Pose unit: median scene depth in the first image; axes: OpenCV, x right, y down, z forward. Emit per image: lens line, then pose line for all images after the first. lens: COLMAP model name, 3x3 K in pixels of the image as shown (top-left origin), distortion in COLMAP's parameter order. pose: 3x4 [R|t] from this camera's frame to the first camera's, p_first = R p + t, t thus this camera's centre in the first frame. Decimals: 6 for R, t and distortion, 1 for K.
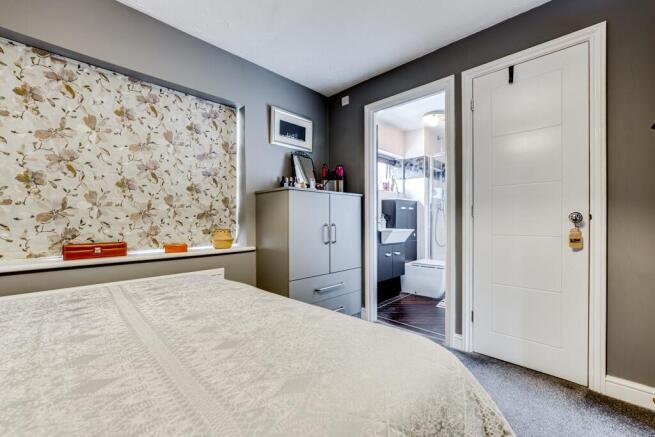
lens RADIAL K [[272.3, 0, 325.7], [0, 272.3, 220.6], [0, 0, 1]] dist [-0.001211, -0.000115]
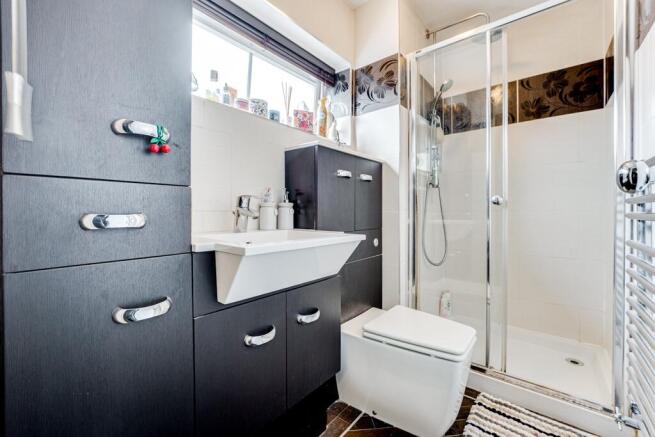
lens RADIAL K [[274.4, 0, 327.7], [0, 274.4, 209.9], [0, 0, 1]] dist [-0.003170, -0.000198]
pose [[0.997179, -0.004973, 0.074901, 0.219689], [0.005906, 0.999908, -0.012246, 0.007689], [-0.074833, 0.012653, 0.997116, 0.585444]]
